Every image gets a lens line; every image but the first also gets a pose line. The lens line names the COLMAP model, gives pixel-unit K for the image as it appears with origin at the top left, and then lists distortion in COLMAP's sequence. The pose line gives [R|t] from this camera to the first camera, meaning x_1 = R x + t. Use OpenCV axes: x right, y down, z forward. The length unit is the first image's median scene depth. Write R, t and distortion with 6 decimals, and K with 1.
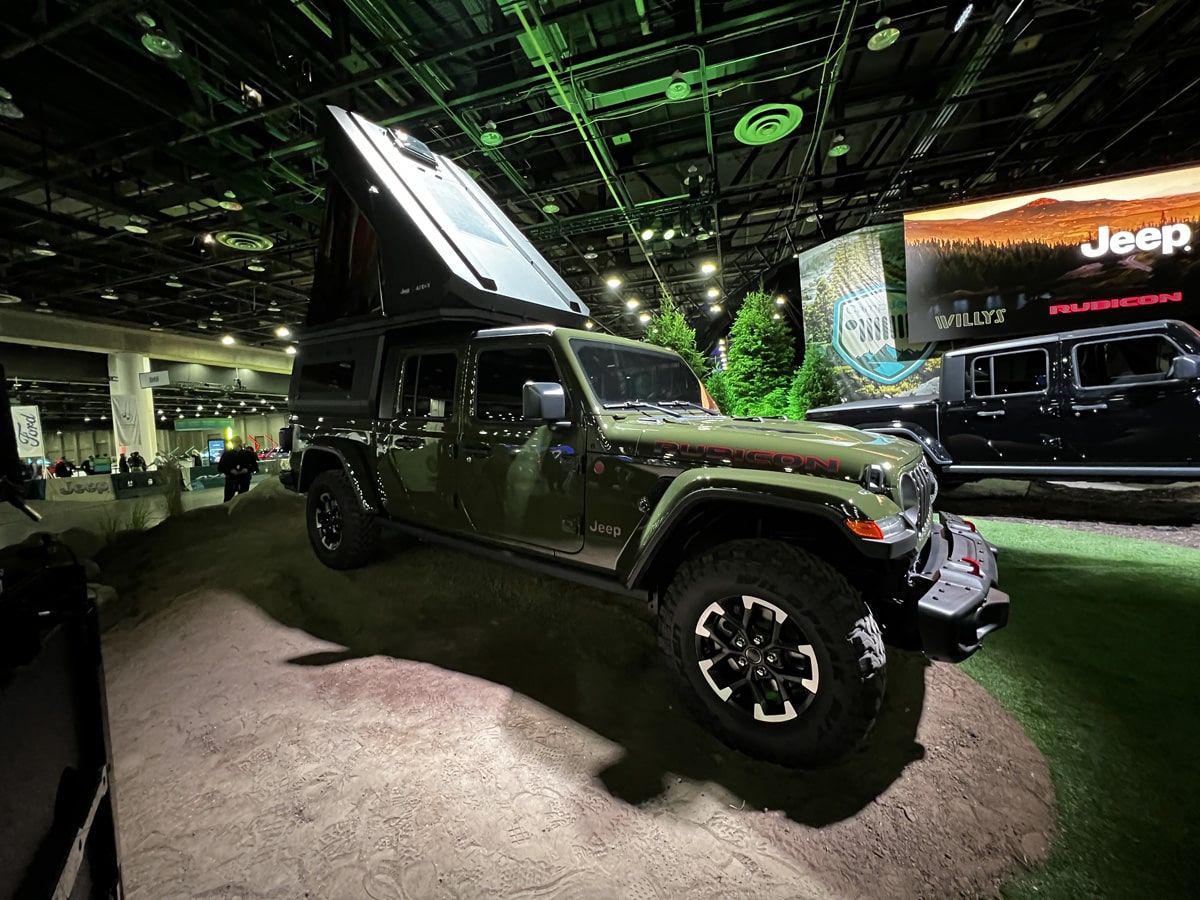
lens RADIAL K [[482.3, 0, 597.1], [0, 482.3, 448.5], [0, 0, 1]] dist [-0.002589, 0.000777]
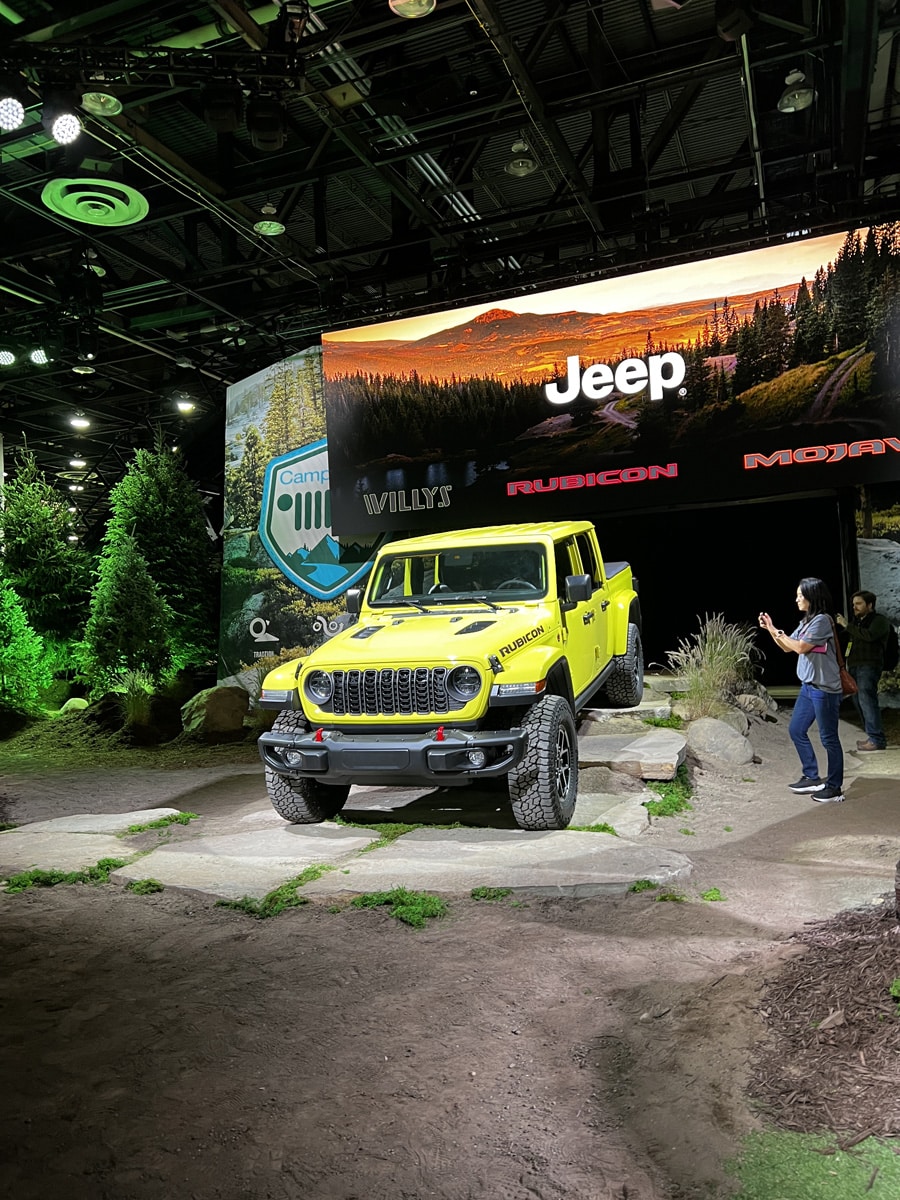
lens RADIAL K [[906.4, 0, 454.4], [0, 906.4, 604.5], [0, 0, 1]] dist [0.051761, -0.033641]
pose [[0.993946, 0.015546, -0.108761, 0.961742], [-0.022389, 0.997826, -0.061980, -0.063971], [0.107561, 0.064040, 0.992134, -0.138704]]
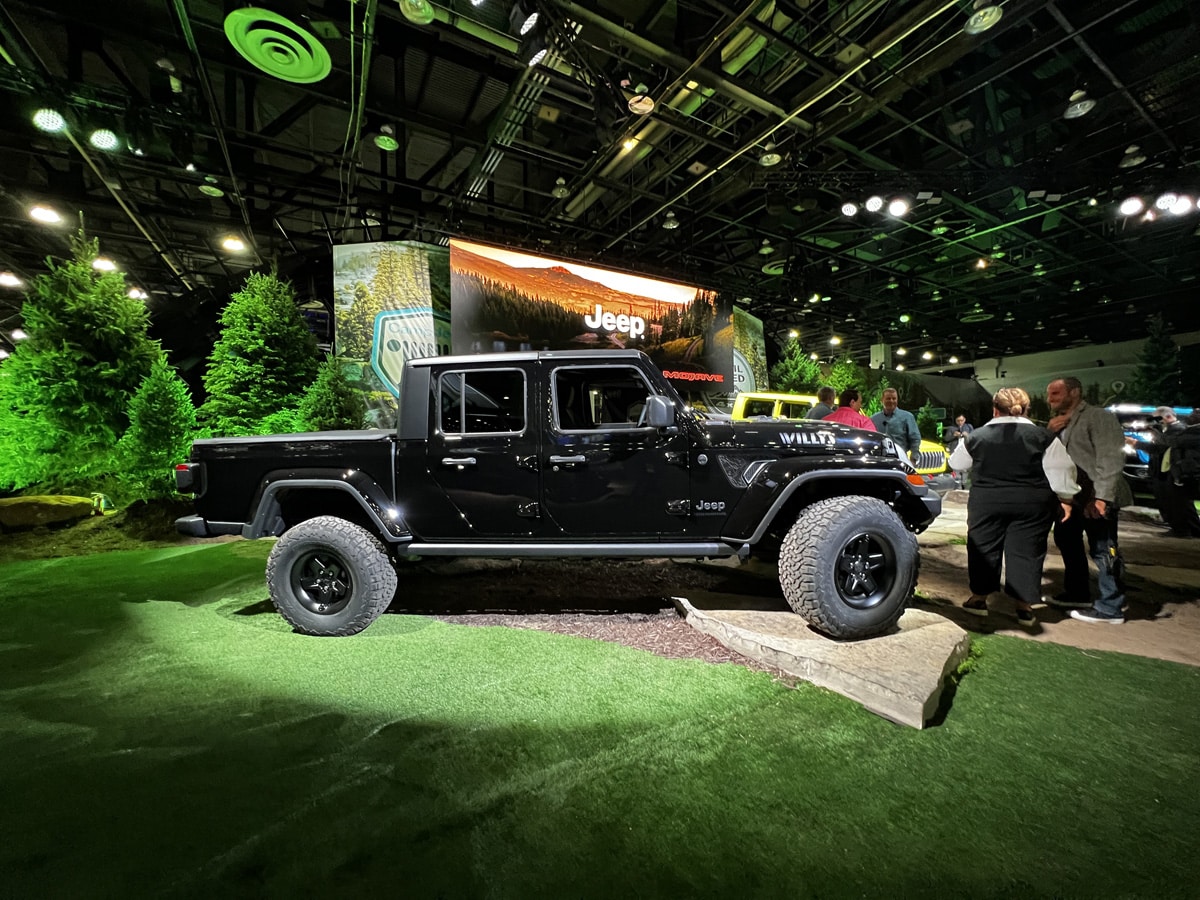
lens RADIAL K [[482.3, 0, 600.3], [0, 482.3, 447.7], [0, 0, 1]] dist [-0.002589, 0.000777]
pose [[0.691685, 0.053942, 0.720182, 0.192295], [-0.004434, 0.997505, -0.070455, -0.018595], [-0.722185, 0.045540, 0.690199, 0.168814]]
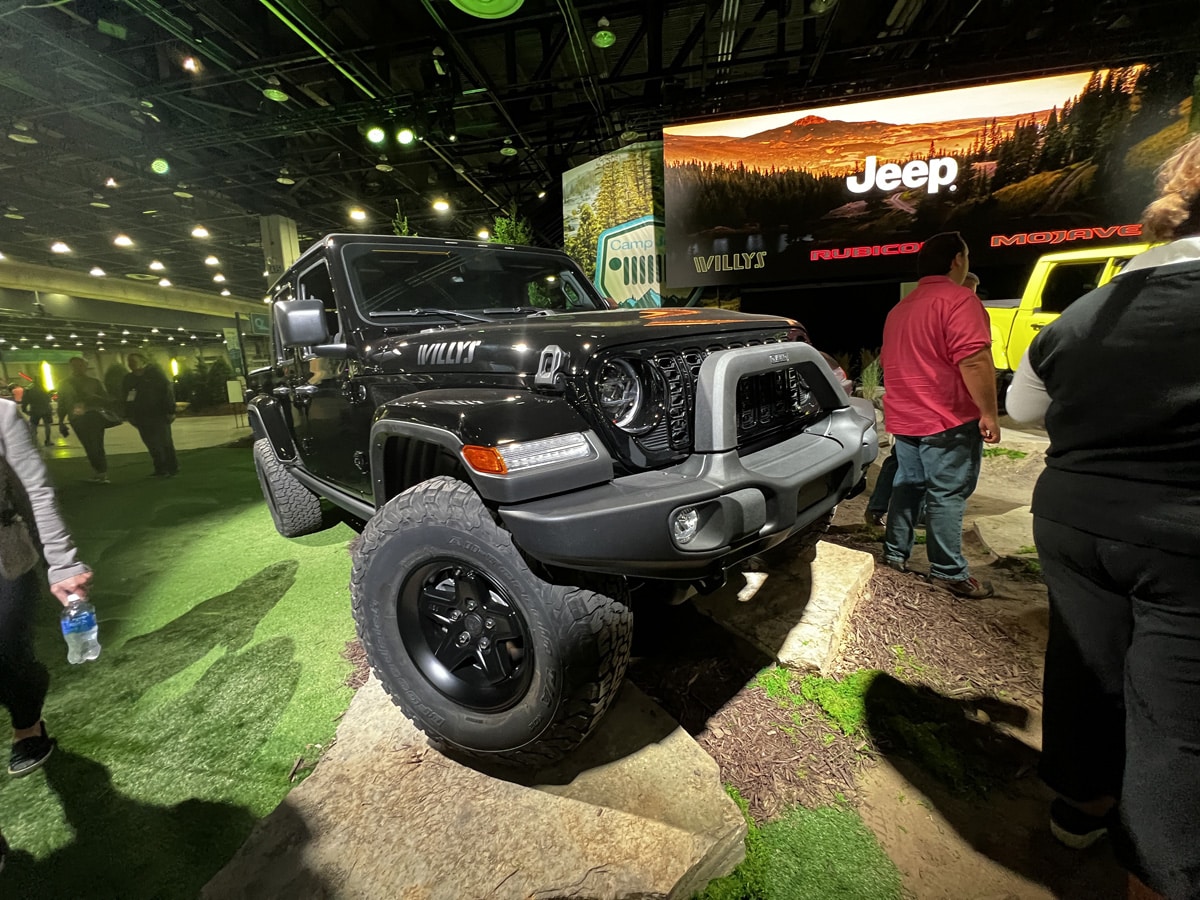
lens RADIAL K [[482.3, 0, 598.6], [0, 482.3, 448.5], [0, 0, 1]] dist [-0.002589, 0.000777]
pose [[0.995334, 0.011844, 0.095757, 0.463107], [-0.022787, 0.993219, 0.114002, -0.031433], [-0.093757, -0.115652, 0.988855, 0.134254]]
